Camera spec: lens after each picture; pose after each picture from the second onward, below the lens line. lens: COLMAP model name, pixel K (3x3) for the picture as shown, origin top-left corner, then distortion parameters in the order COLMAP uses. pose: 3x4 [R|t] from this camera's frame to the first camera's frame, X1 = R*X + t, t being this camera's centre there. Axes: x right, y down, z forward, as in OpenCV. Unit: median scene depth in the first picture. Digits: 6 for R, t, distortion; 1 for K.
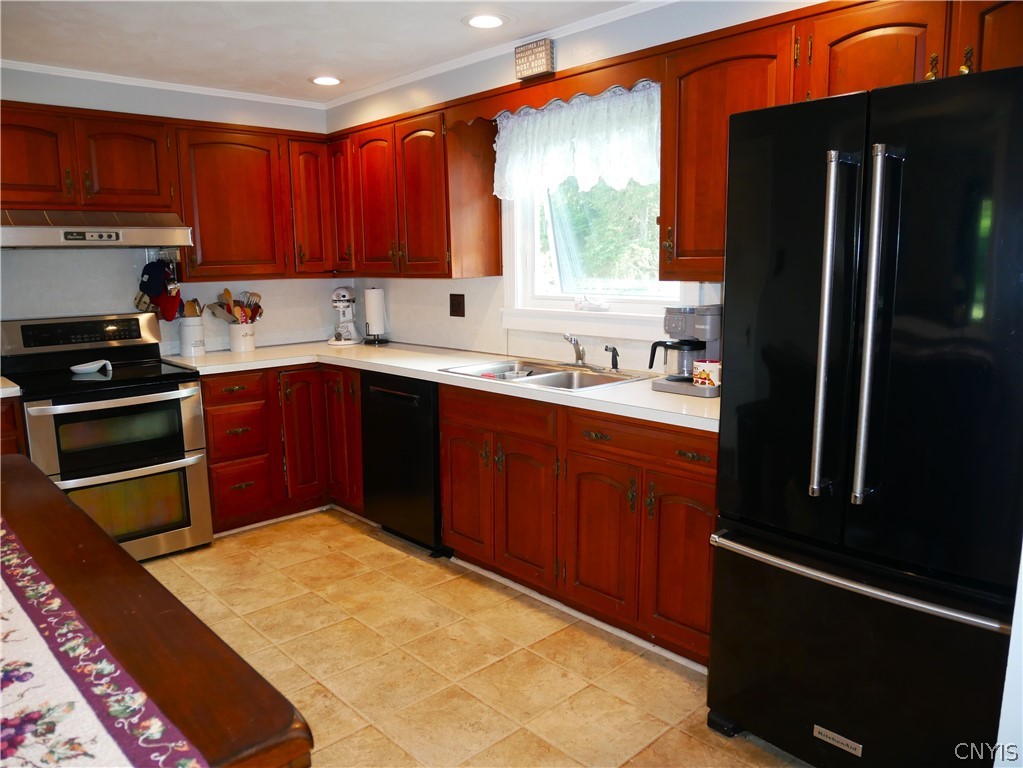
lens RADIAL K [[737.4, 0, 507.8], [0, 737.4, 386.8], [0, 0, 1]] dist [-0.068695, 0.028005]
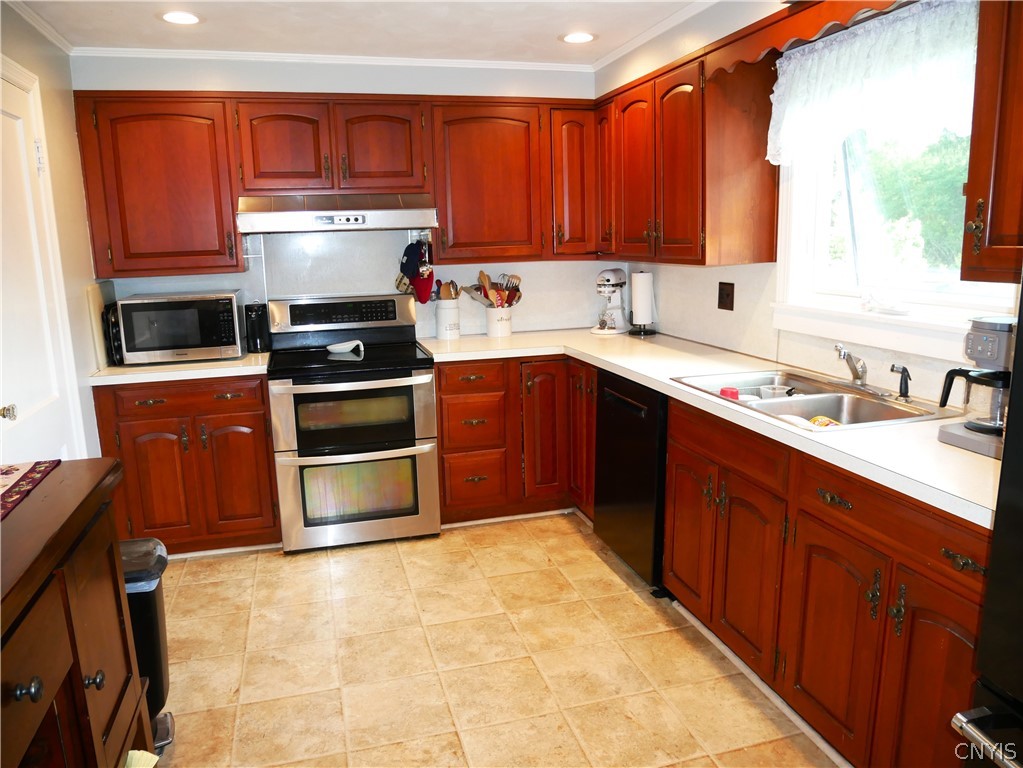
lens RADIAL K [[737.4, 0, 510.3], [0, 737.4, 386.6], [0, 0, 1]] dist [-0.068695, 0.028005]
pose [[0.888038, 0.082354, -0.452334, 0.115355], [-0.064717, 0.996422, 0.054359, -0.045076], [0.455192, -0.018999, 0.890191, 0.181218]]
